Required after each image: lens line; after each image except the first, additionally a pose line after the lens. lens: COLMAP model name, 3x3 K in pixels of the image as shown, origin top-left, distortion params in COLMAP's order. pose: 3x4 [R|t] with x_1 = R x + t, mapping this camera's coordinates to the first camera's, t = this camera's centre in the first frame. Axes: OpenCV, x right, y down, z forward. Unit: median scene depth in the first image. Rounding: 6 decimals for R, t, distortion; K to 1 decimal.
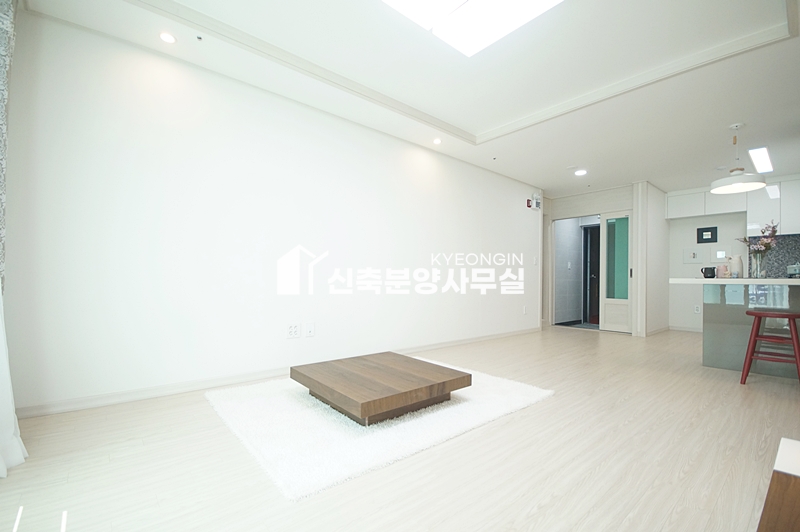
lens RADIAL K [[352.9, 0, 394.7], [0, 352.9, 270.8], [0, 0, 1]] dist [-0.002243, -0.004237]
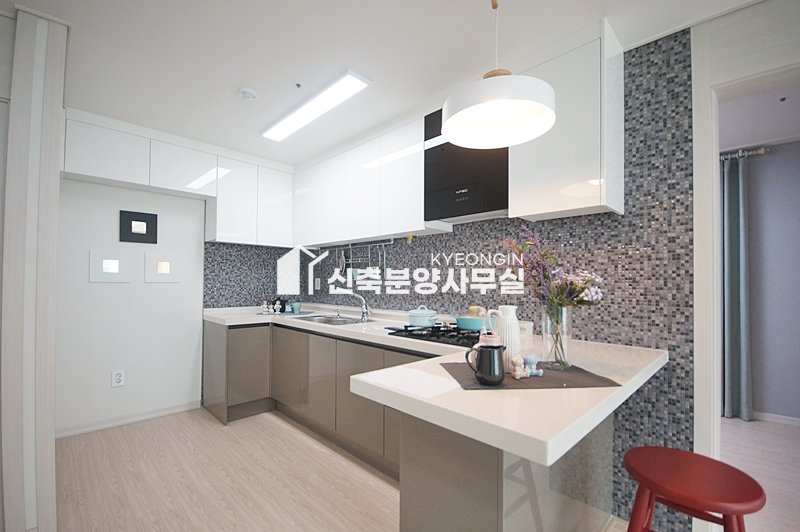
lens RADIAL K [[352.9, 0, 397.8], [0, 352.9, 274.2], [0, 0, 1]] dist [-0.002243, -0.004237]
pose [[-0.065173, 0.014014, 0.997776, 0.363640], [-0.036928, 0.999183, -0.016445, -0.039738], [-0.997190, -0.037918, -0.064602, 0.665510]]
